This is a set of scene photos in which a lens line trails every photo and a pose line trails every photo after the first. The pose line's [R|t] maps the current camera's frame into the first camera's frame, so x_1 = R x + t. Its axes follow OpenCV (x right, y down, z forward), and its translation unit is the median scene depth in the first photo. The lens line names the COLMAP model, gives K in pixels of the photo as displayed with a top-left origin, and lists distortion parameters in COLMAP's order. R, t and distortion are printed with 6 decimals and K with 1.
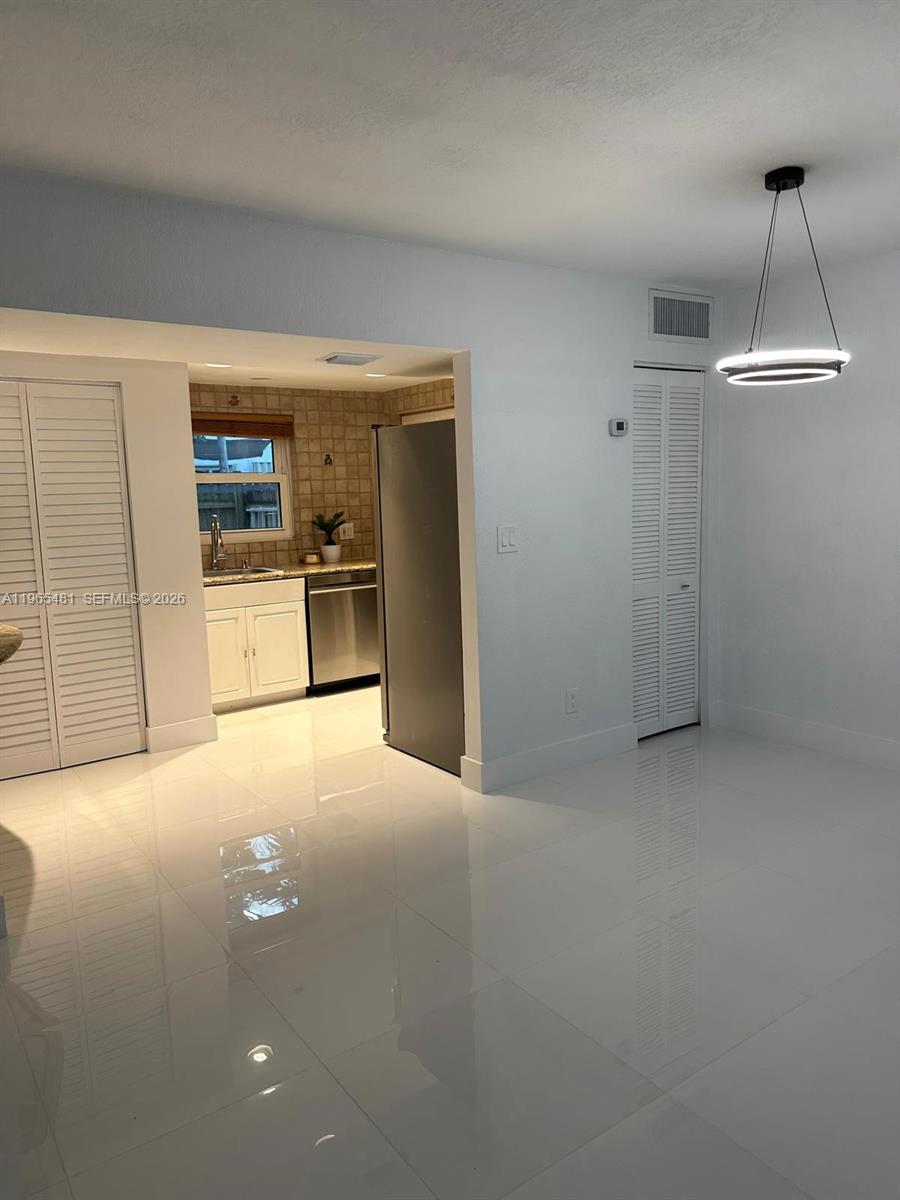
lens RADIAL K [[840.3, 0, 450.0], [0, 840.3, 600.0], [0, 0, 1]] dist [0.210423, -0.332021]
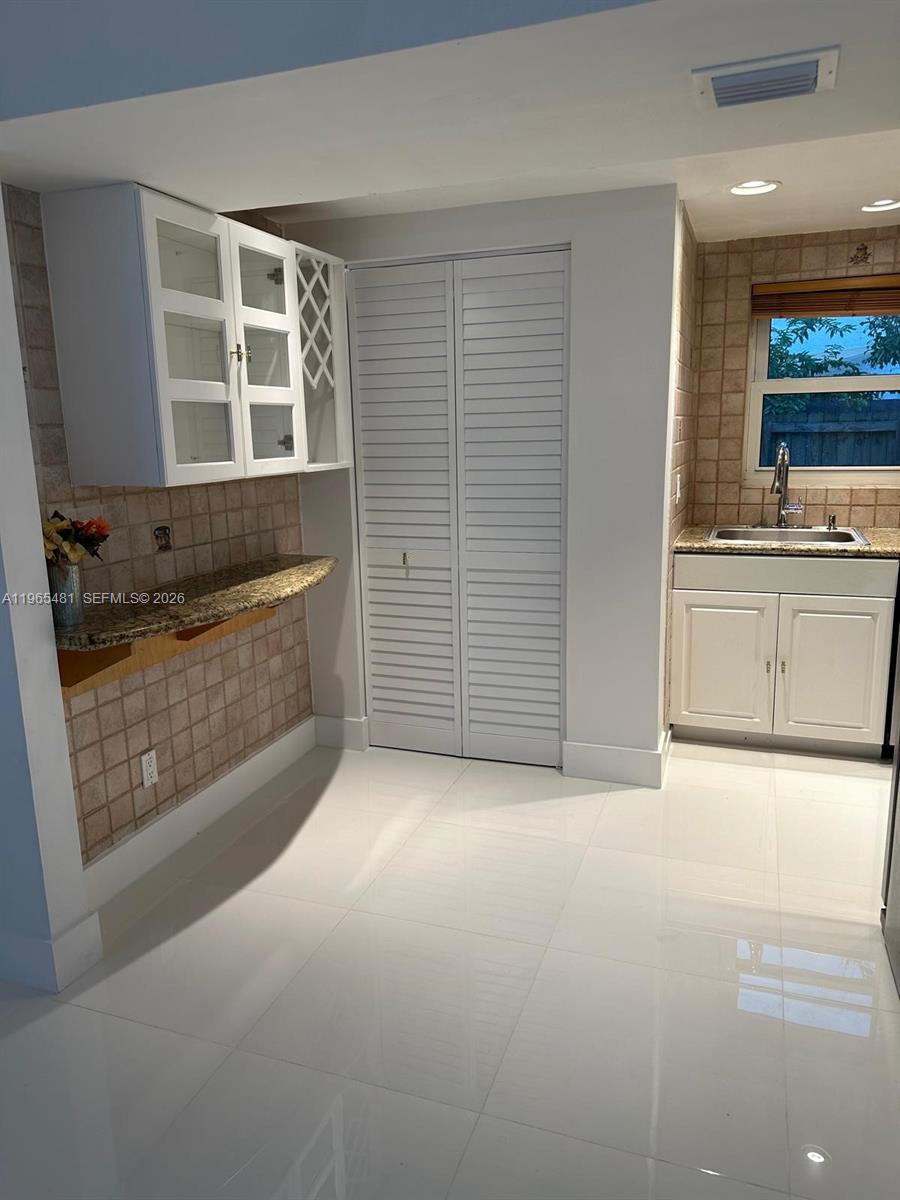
lens RADIAL K [[840.3, 0, 450.0], [0, 840.3, 600.0], [0, 0, 1]] dist [0.210423, -0.332021]
pose [[0.578465, 0.180962, -0.795381, 0.123349], [-0.107158, 0.983490, 0.145825, -0.053752], [0.808638, 0.000876, 0.588306, 0.434393]]
